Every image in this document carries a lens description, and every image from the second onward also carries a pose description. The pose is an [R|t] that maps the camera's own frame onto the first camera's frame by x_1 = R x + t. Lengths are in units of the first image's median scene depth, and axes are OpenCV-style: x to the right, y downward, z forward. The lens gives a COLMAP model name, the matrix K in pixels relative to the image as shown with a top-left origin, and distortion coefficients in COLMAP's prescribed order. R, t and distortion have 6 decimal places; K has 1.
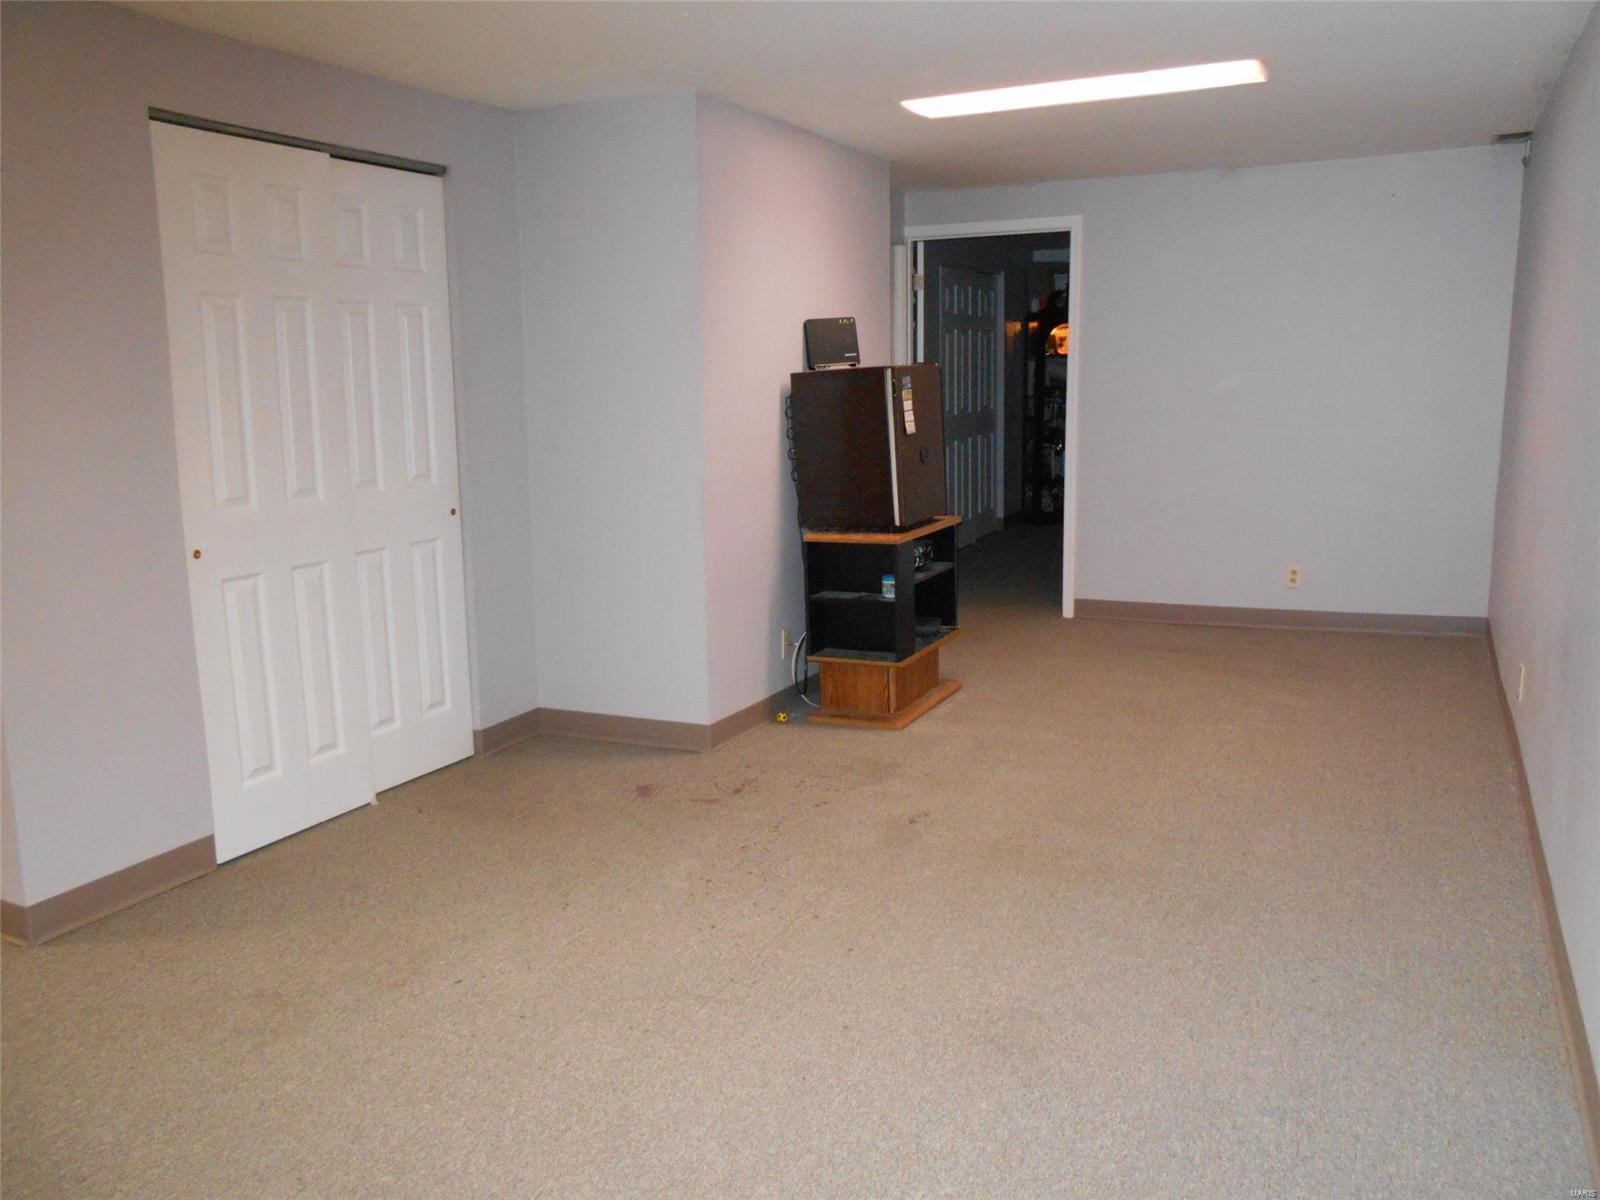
lens RADIAL K [[1303.7, 0, 790.5], [0, 1303.7, 601.8], [0, 0, 1]] dist [-0.060887, 0.078924]
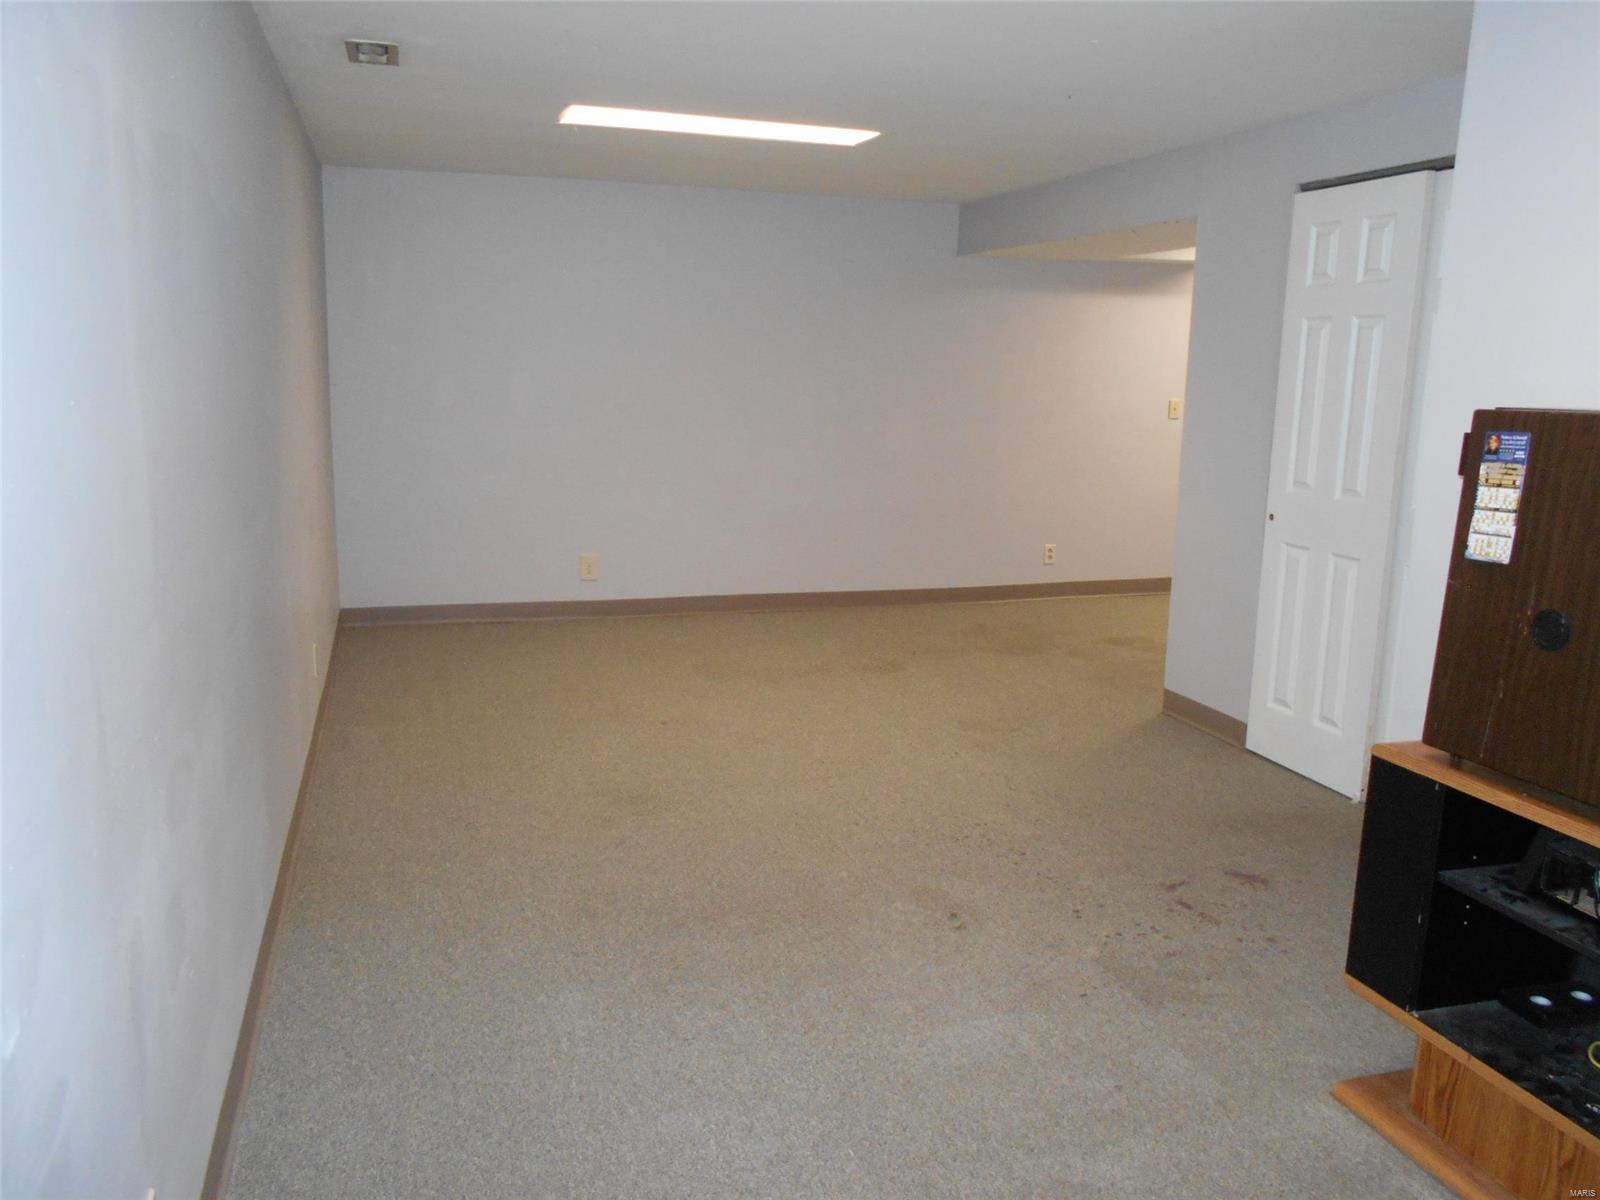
lens RADIAL K [[1303.7, 0, 790.5], [0, 1303.7, 601.8], [0, 0, 1]] dist [-0.060887, 0.078924]
pose [[-0.750798, 0.130639, -0.647485, 0.659939], [-0.111616, 0.941059, 0.319297, -0.271997], [0.651034, 0.311996, -0.691963, 1.363941]]
